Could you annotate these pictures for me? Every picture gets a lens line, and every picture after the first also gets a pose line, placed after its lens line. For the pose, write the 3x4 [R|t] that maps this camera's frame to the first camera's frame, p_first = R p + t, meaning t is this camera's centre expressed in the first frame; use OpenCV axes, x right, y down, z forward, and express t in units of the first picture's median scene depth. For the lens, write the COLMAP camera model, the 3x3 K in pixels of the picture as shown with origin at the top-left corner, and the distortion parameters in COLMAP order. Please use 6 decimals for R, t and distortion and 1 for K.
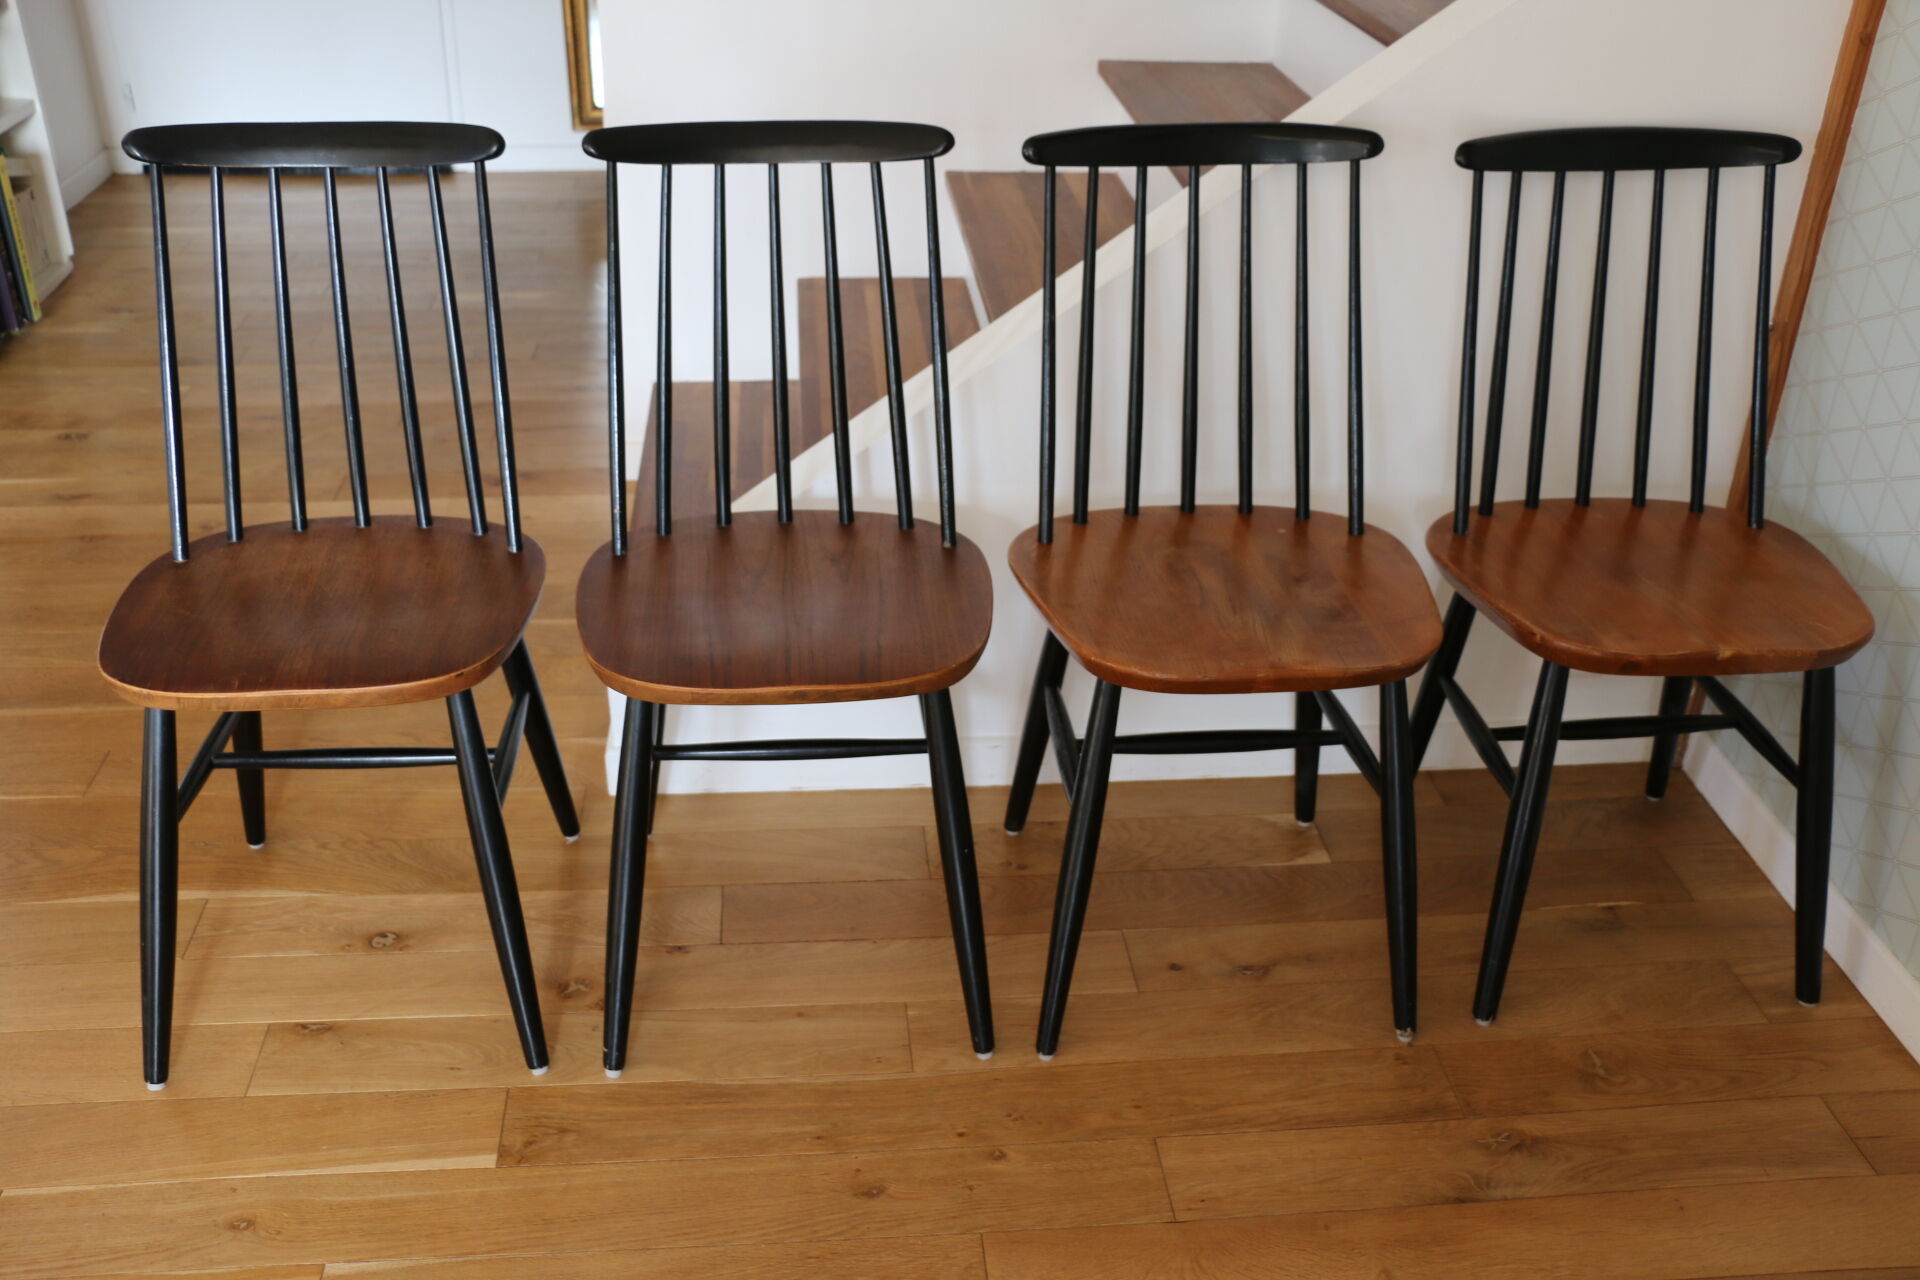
lens RADIAL K [[1858.4, 0, 961.6], [0, 1858.4, 593.2], [0, 0, 1]] dist [-0.137694, 0.241481]
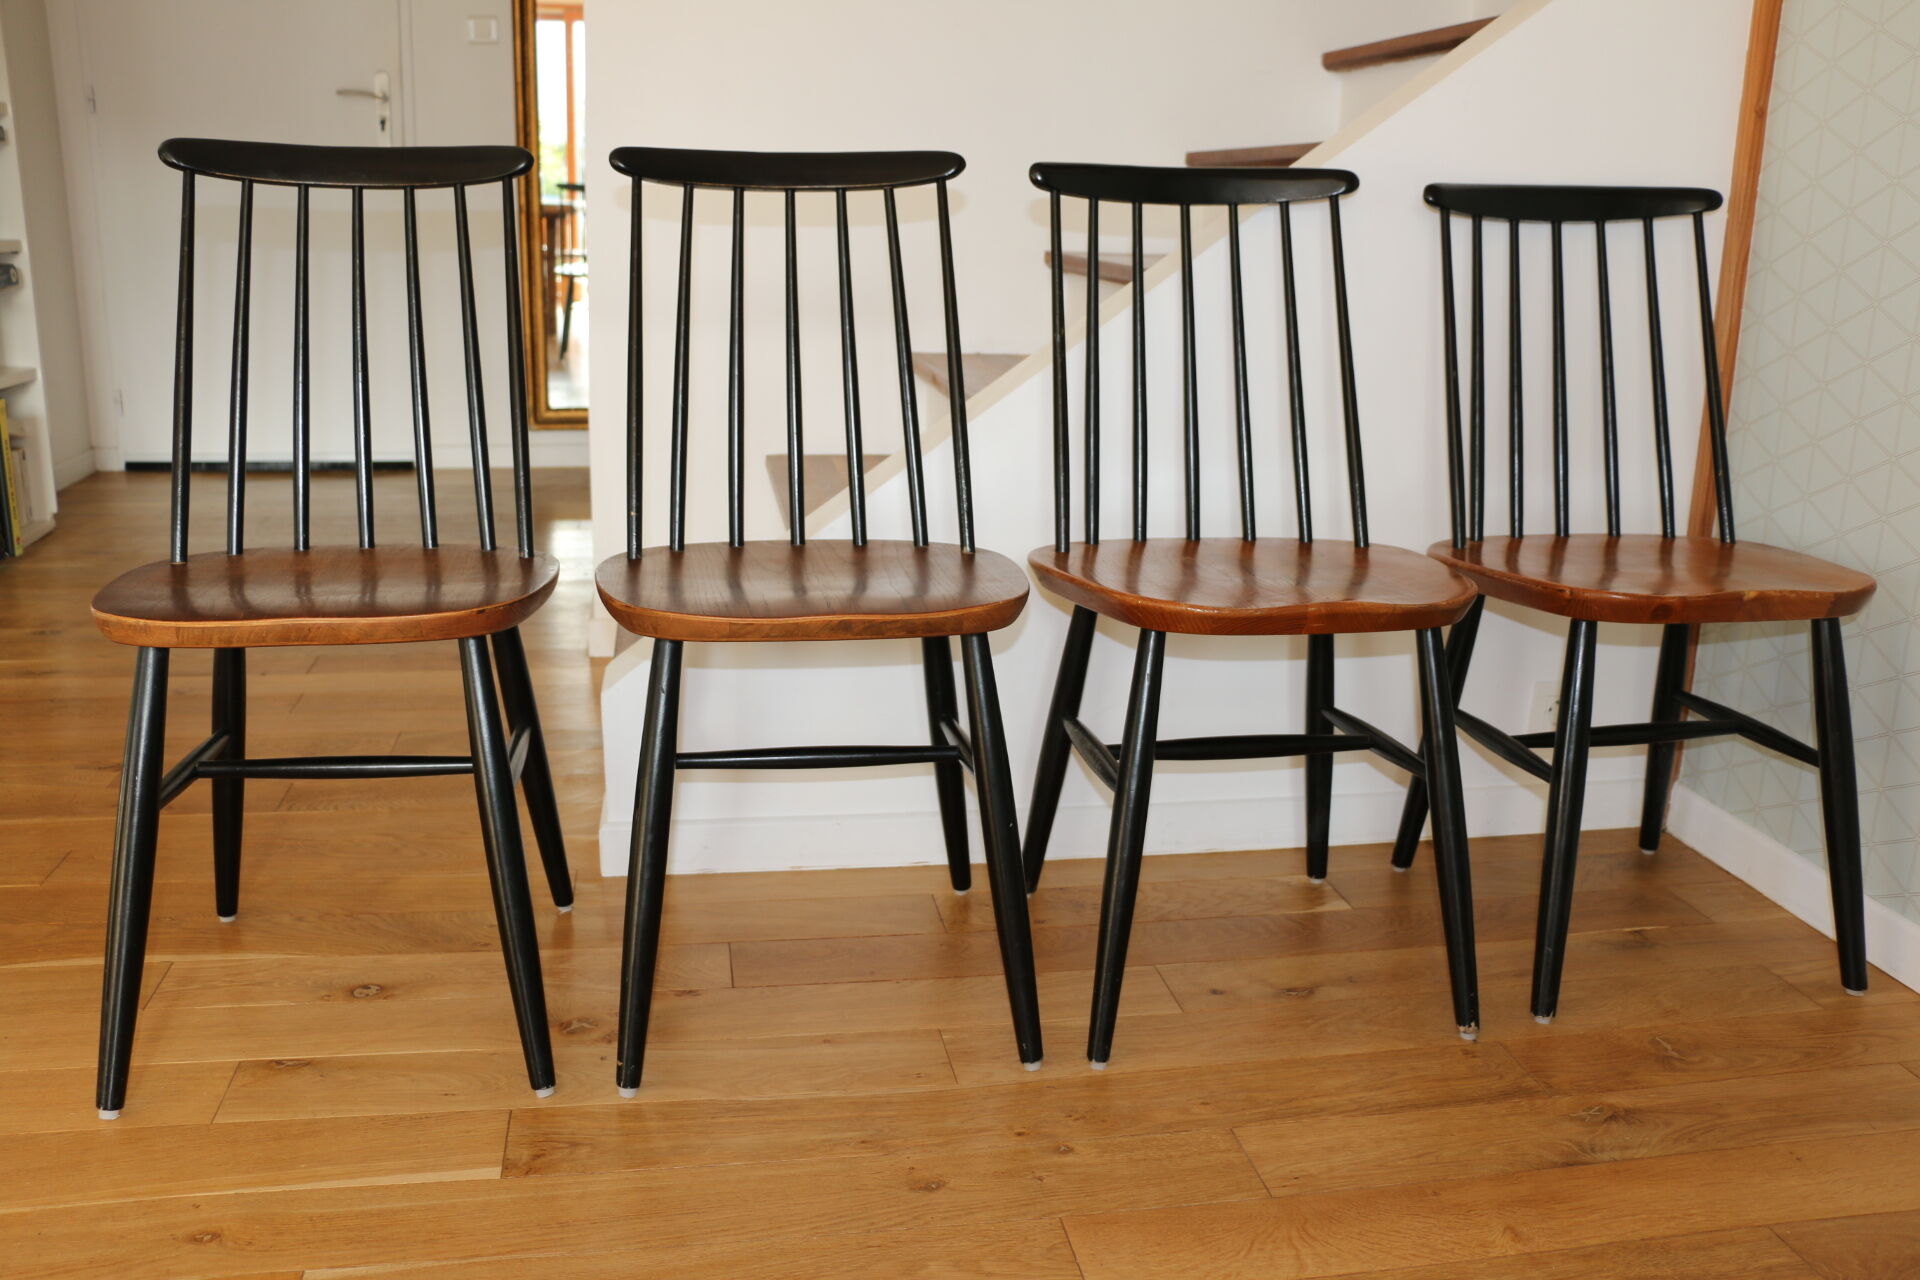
lens RADIAL K [[1678.5, 0, 961.5], [0, 1678.5, 596.3], [0, 0, 1]] dist [-0.169575, 0.198498]
pose [[0.996937, -0.017390, 0.076250, -0.085288], [0.035281, 0.970121, -0.240041, 0.228957], [-0.069798, 0.241996, 0.967763, 0.150587]]
